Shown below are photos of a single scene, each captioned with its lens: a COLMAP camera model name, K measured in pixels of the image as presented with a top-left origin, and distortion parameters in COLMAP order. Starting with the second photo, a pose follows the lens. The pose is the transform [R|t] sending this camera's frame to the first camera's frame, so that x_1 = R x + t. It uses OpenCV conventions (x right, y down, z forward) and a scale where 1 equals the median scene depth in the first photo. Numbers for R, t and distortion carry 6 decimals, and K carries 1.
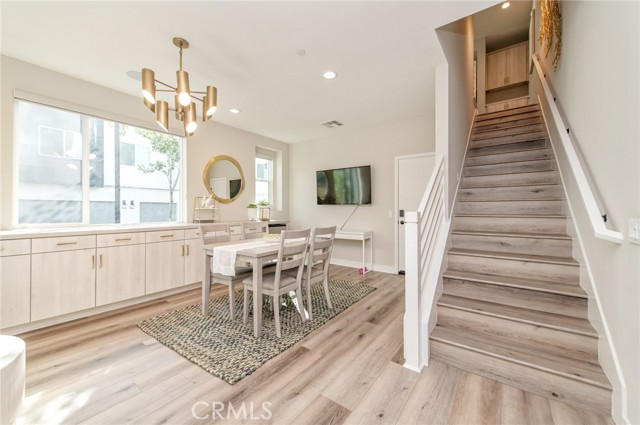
lens RADIAL K [[251.3, 0, 320.9], [0, 251.3, 209.9], [0, 0, 1]] dist [0.009132, -0.002733]
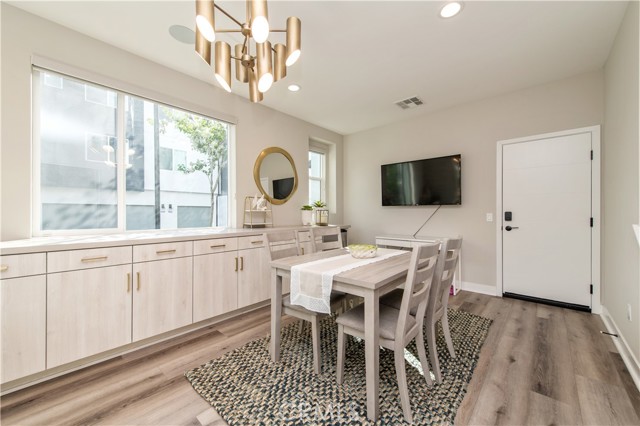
lens RADIAL K [[251.3, 0, 321.1], [0, 251.3, 214.1], [0, 0, 1]] dist [0.009132, -0.002733]
pose [[0.994827, -0.003273, -0.101526, -0.220587], [0.003596, 0.999989, 0.003001, 0.004225], [0.101515, -0.003351, 0.994828, 0.268149]]
